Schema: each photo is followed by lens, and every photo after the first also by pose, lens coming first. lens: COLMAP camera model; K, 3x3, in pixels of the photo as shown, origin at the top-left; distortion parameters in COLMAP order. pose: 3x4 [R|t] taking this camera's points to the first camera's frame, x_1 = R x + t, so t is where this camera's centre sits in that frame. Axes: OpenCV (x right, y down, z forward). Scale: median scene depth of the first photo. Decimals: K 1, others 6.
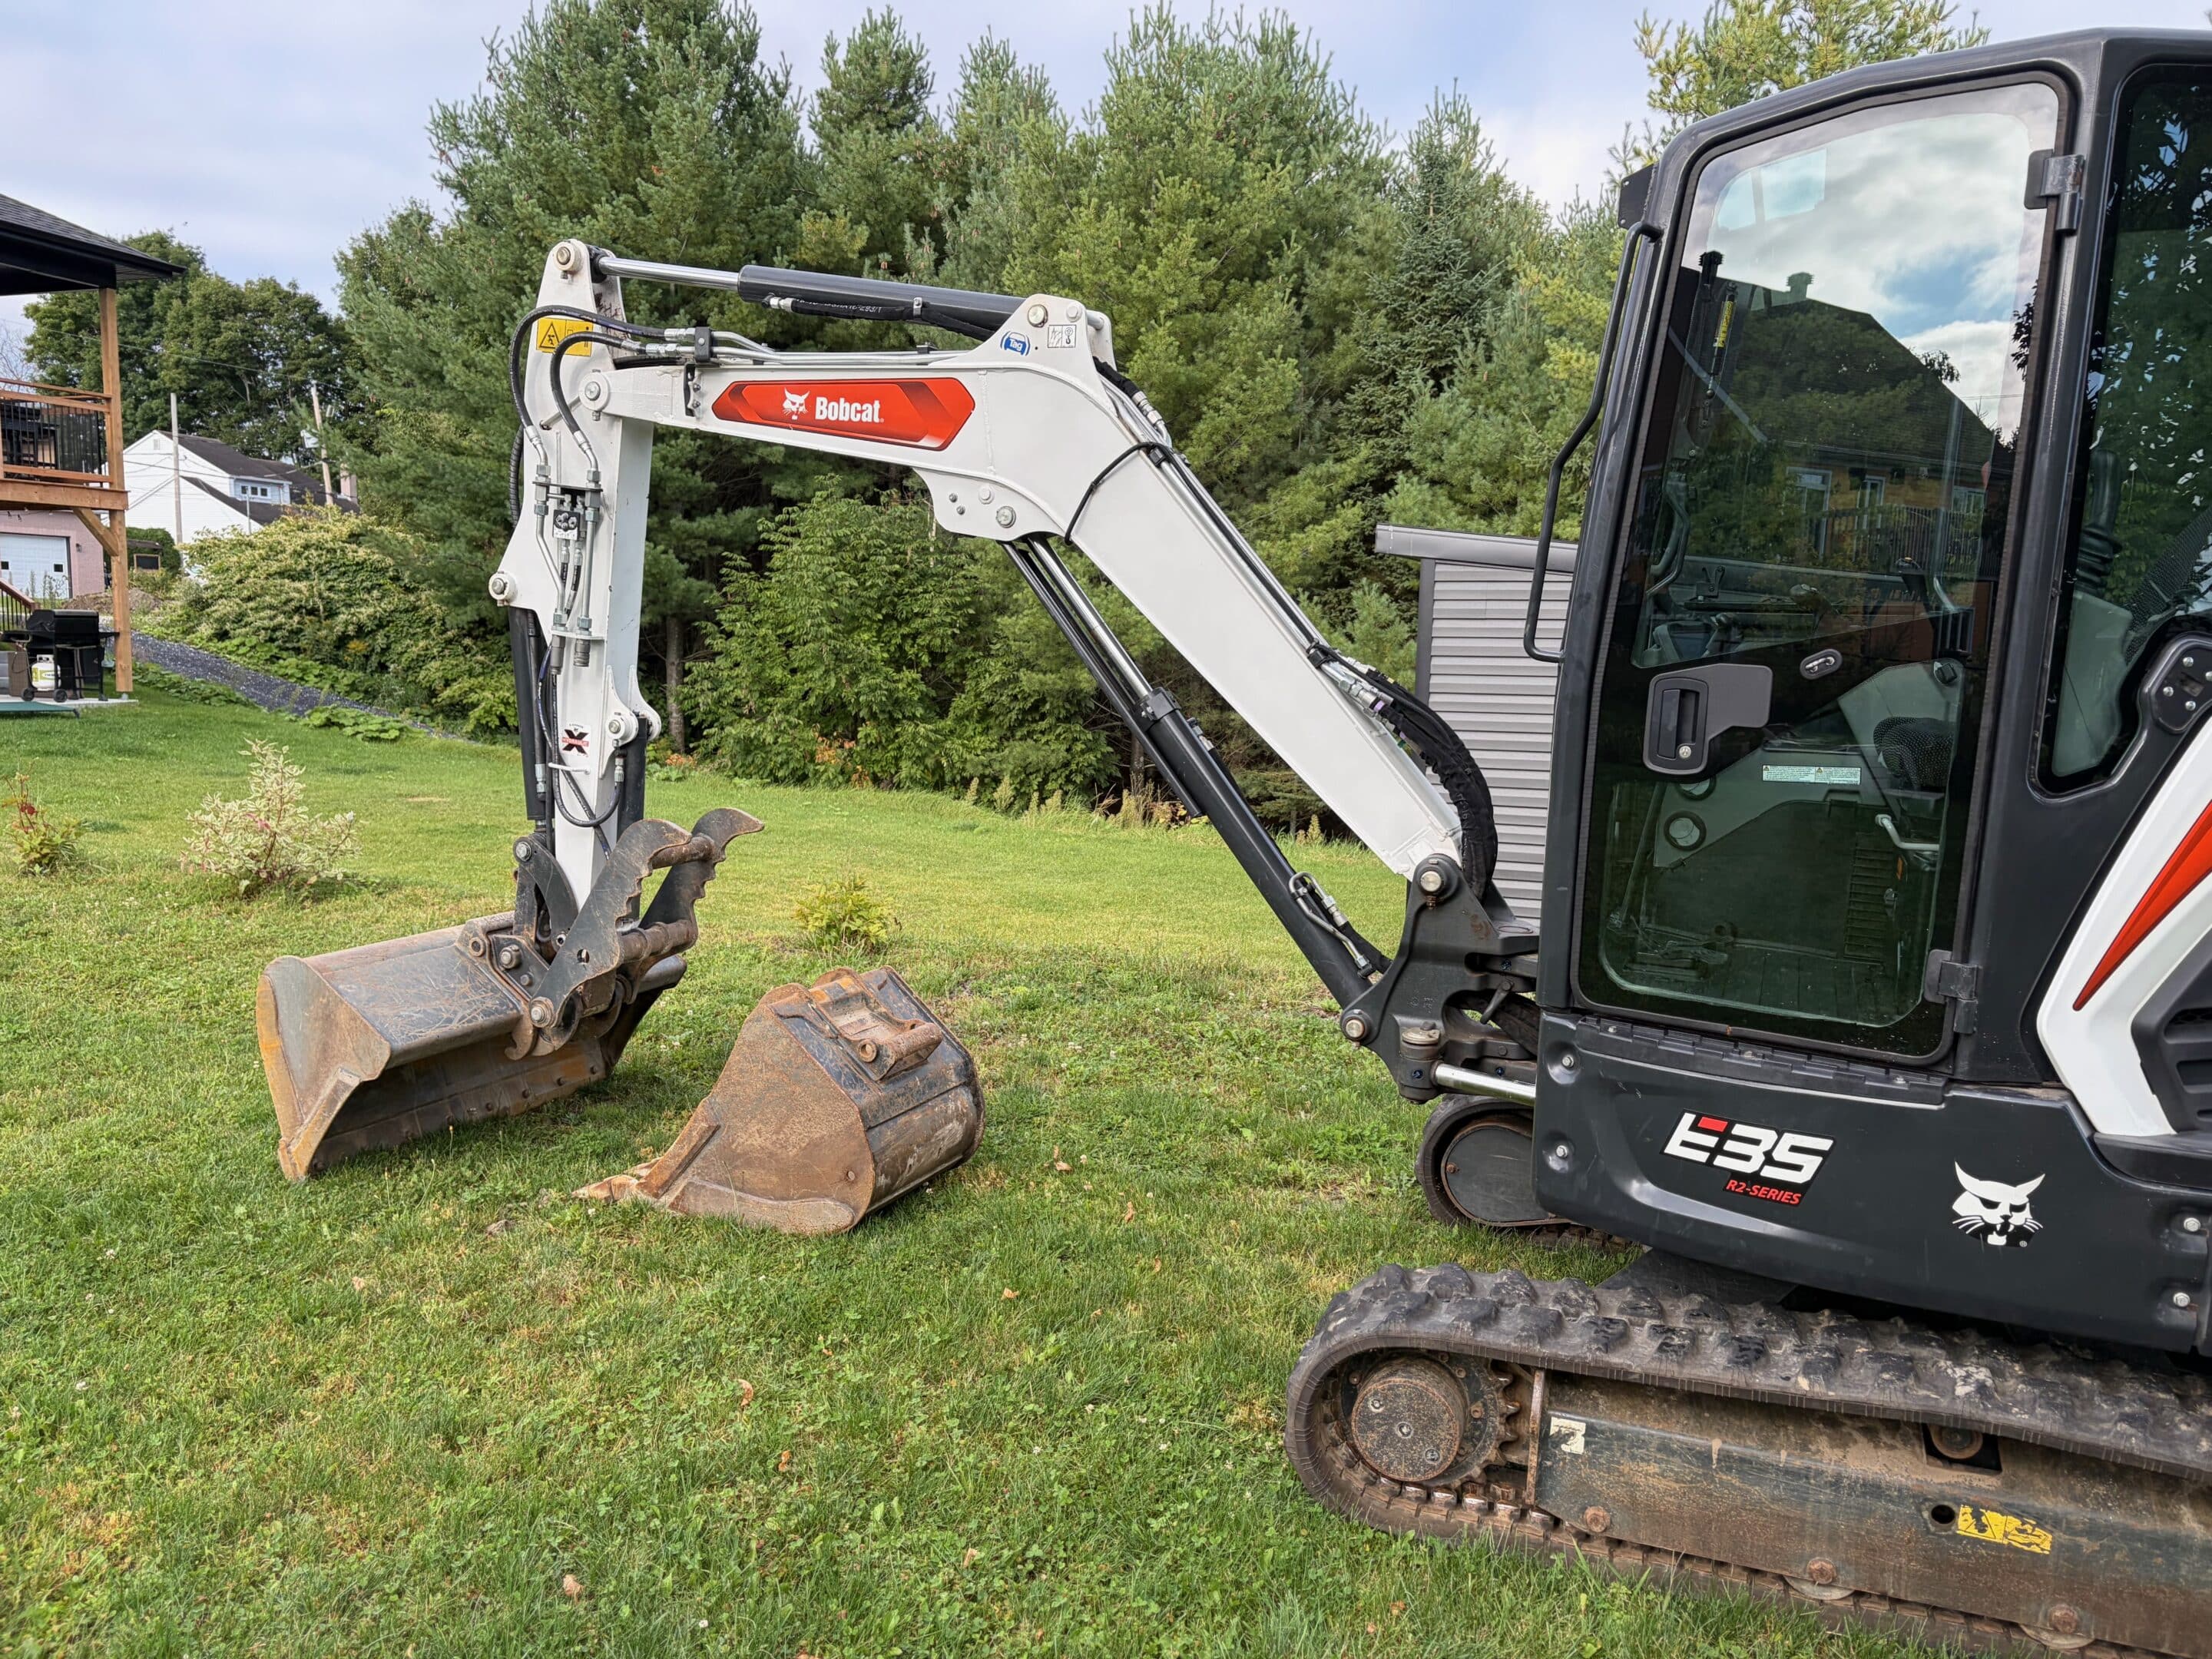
lens RADIAL K [[1670.2, 0, 1111.1], [0, 1670.2, 838.2], [0, 0, 1]] dist [0.028611, -0.027277]
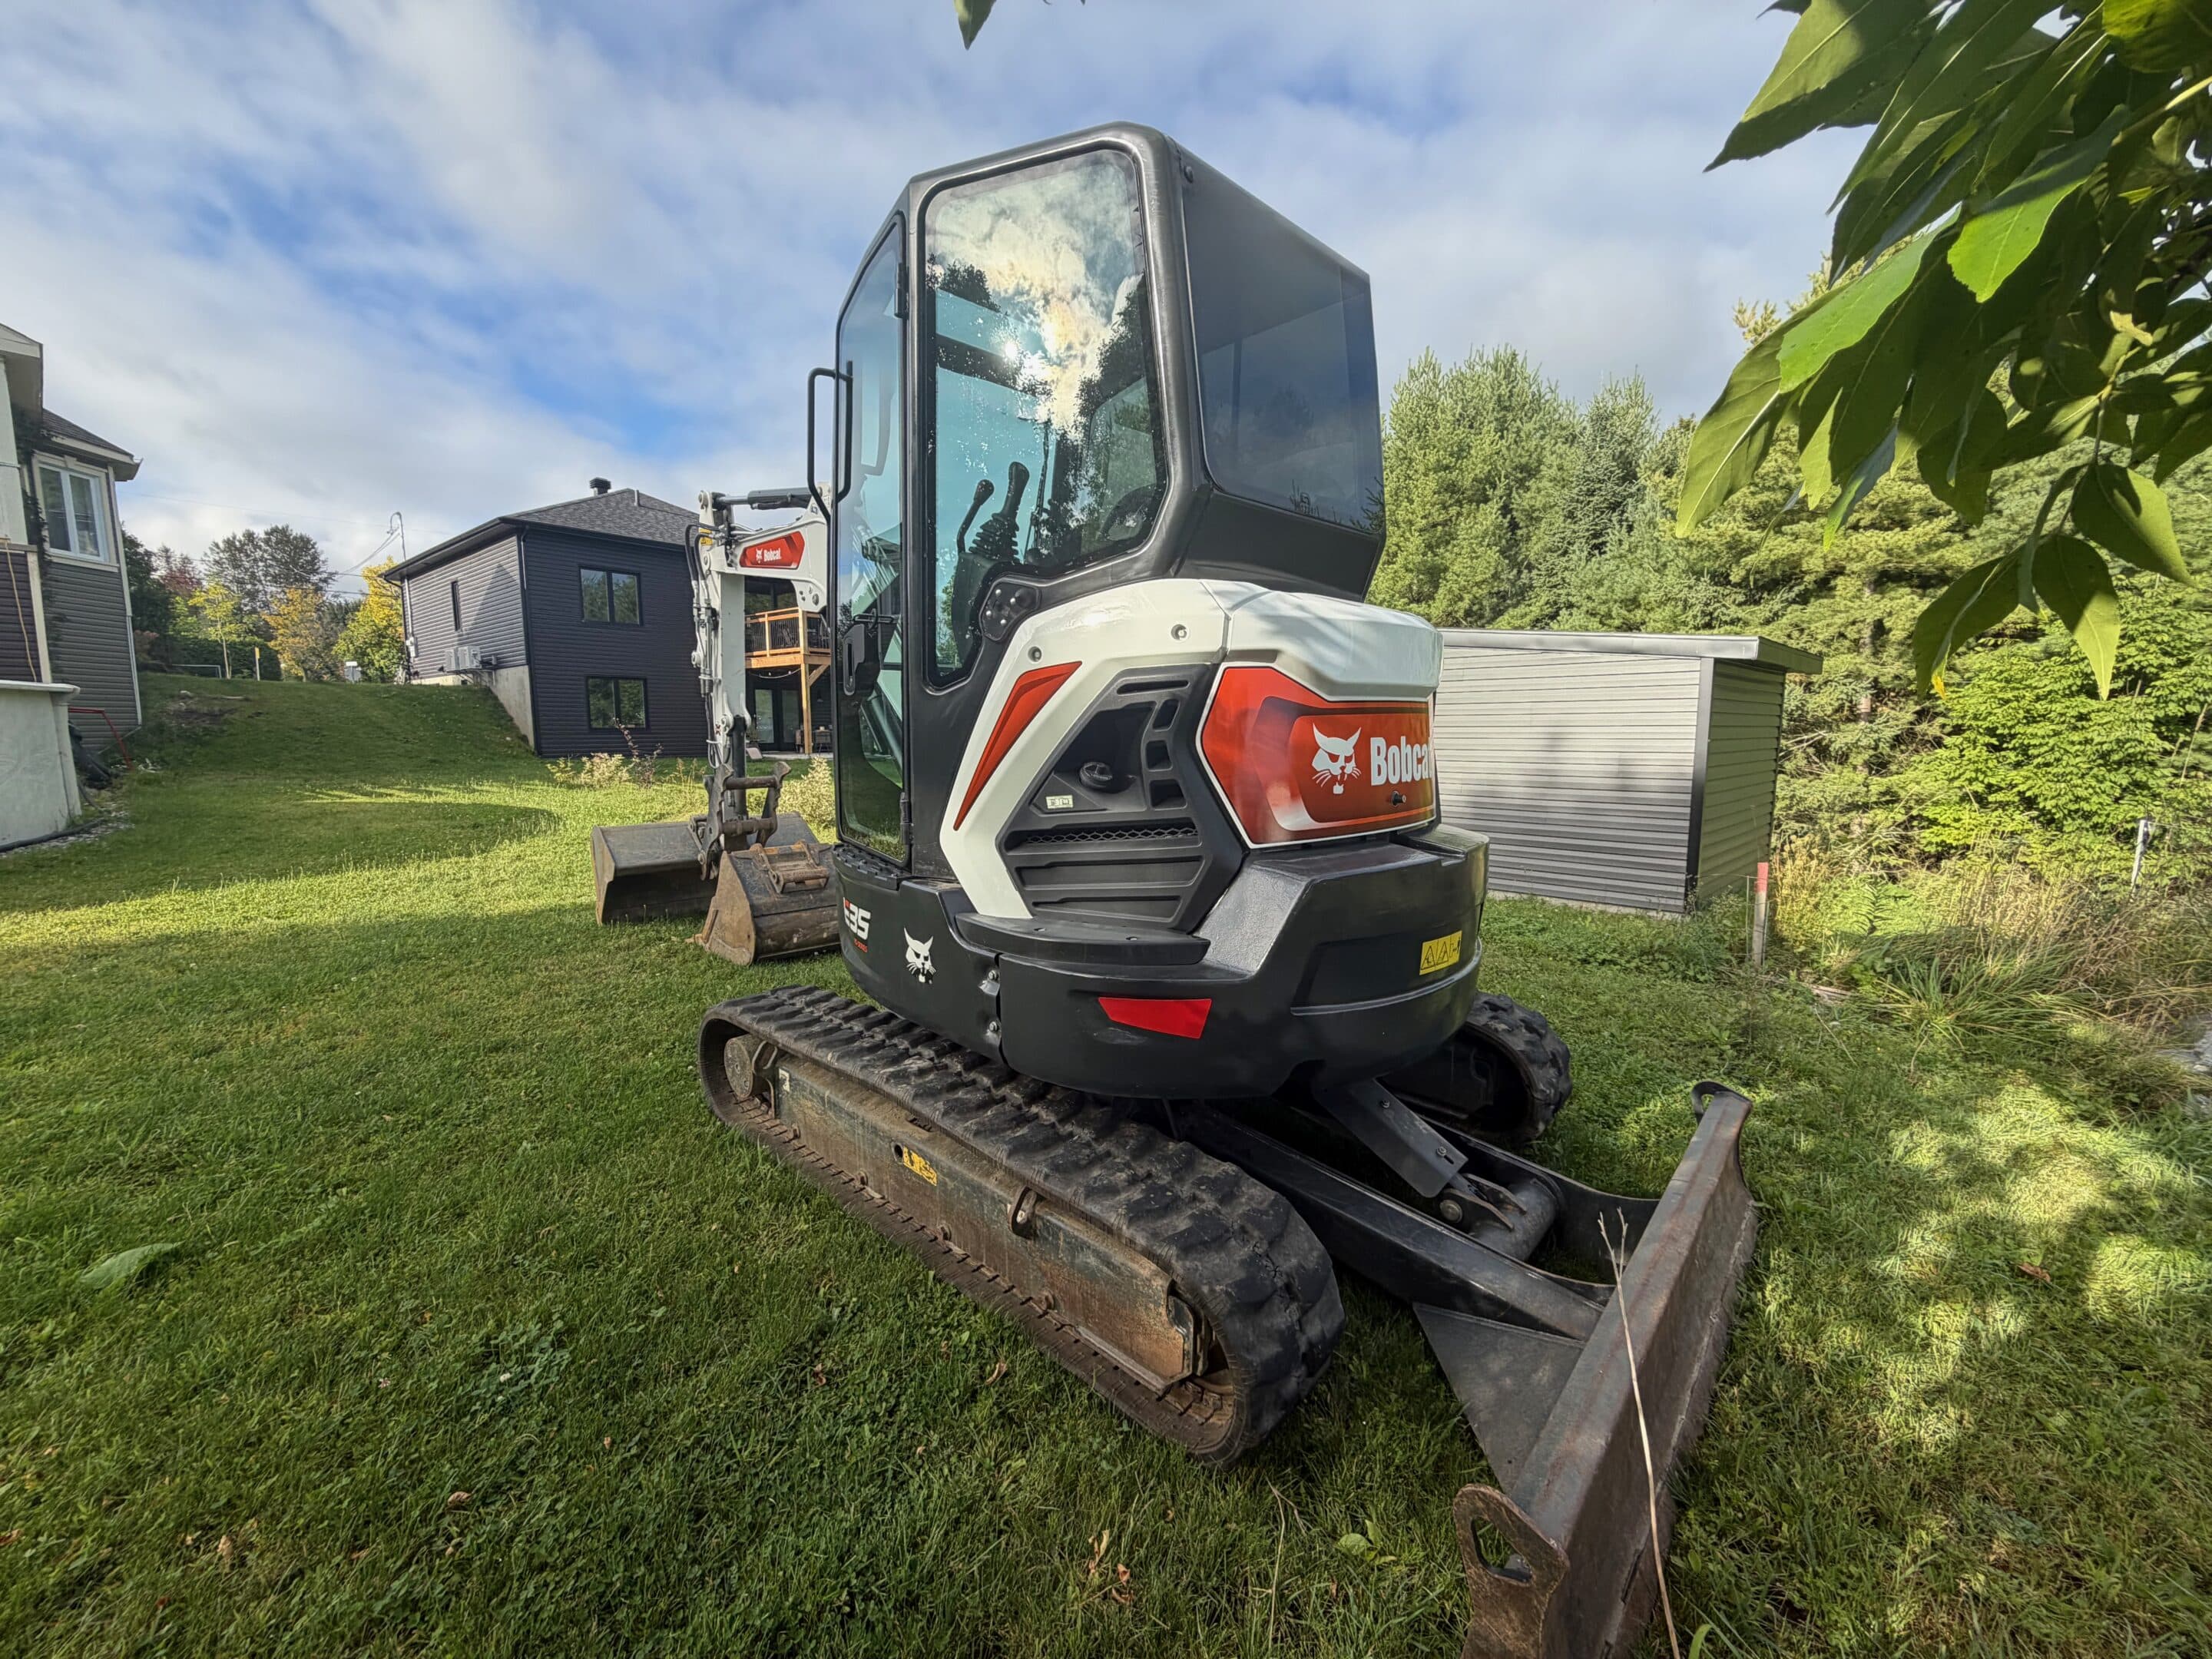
lens RADIAL K [[878.6, 0, 1097.0], [0, 878.6, 828.1], [0, 0, 1]] dist [-0.001052, -0.000177]
pose [[0.917240, 0.025224, -0.397535, 0.744058], [-0.028066, 0.999605, -0.001332, 0.072103], [0.397345, 0.012379, 0.917586, 0.238301]]
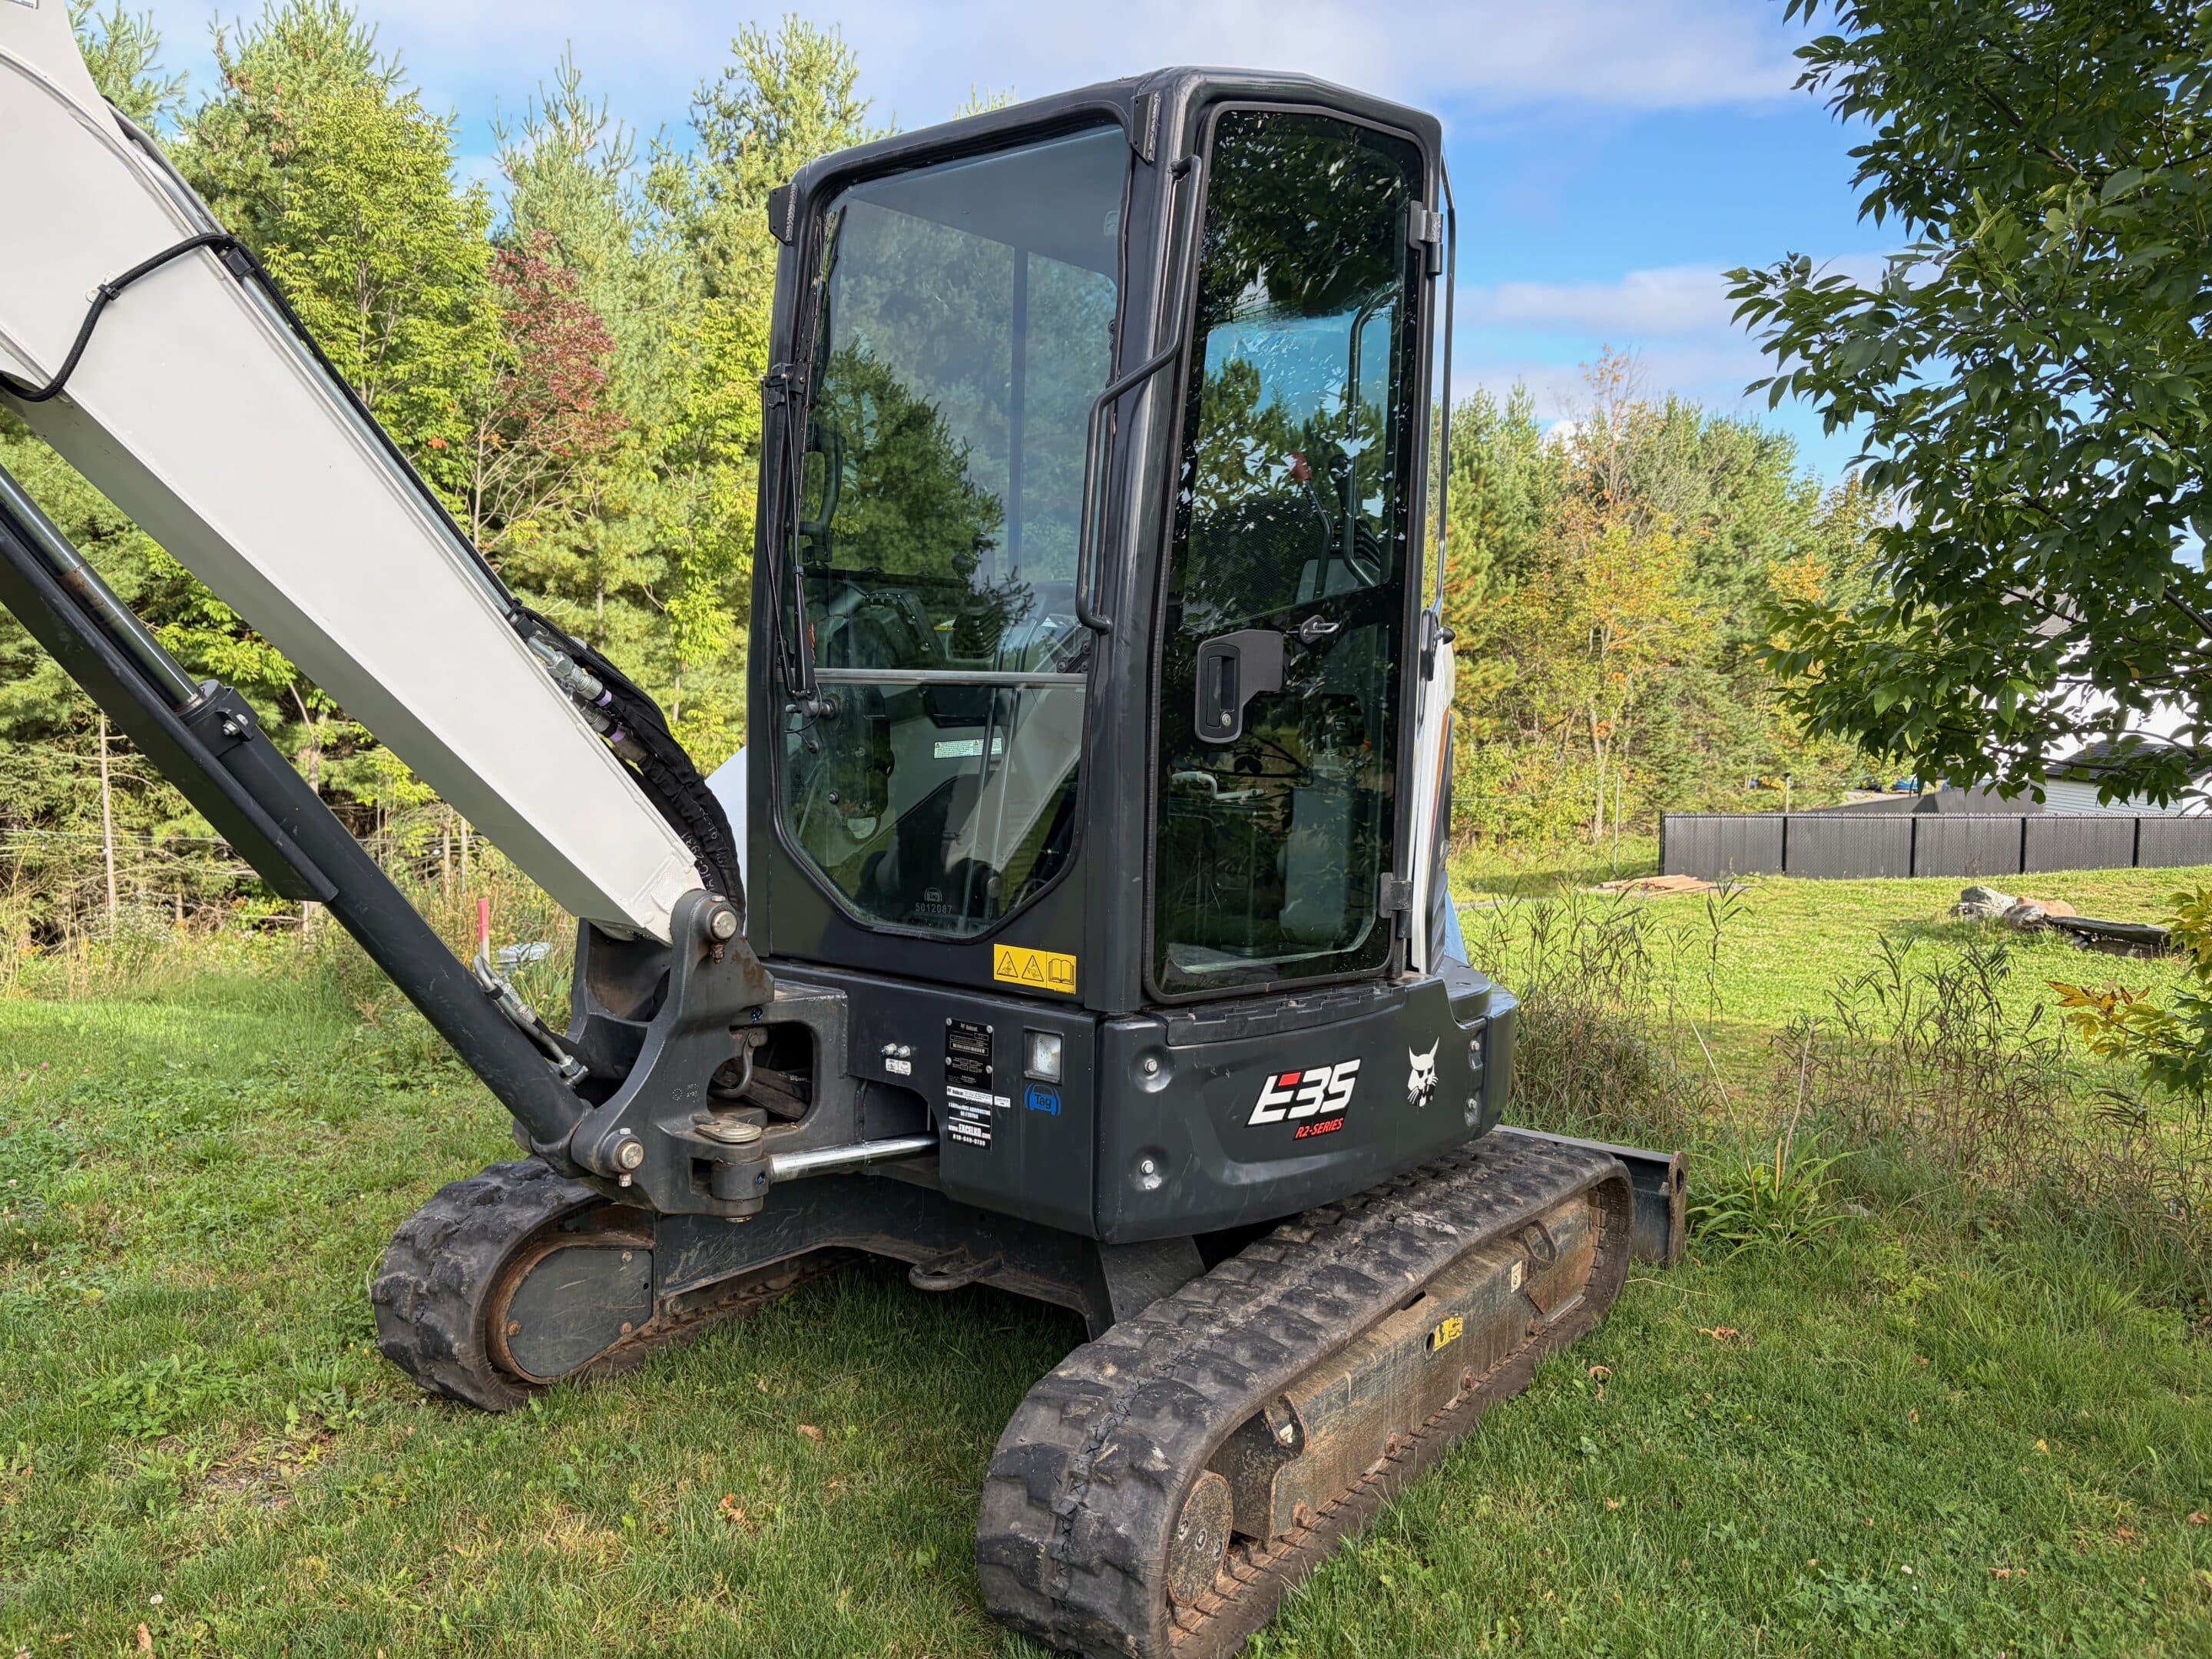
lens RADIAL K [[1670.2, 0, 1114.1], [0, 1670.2, 806.5], [0, 0, 1]] dist [0.028611, -0.027277]
pose [[0.254206, -0.094581, 0.962514, -0.507172], [0.113006, 0.991294, 0.067564, -0.060285], [-0.960525, 0.091595, 0.262681, 0.656165]]
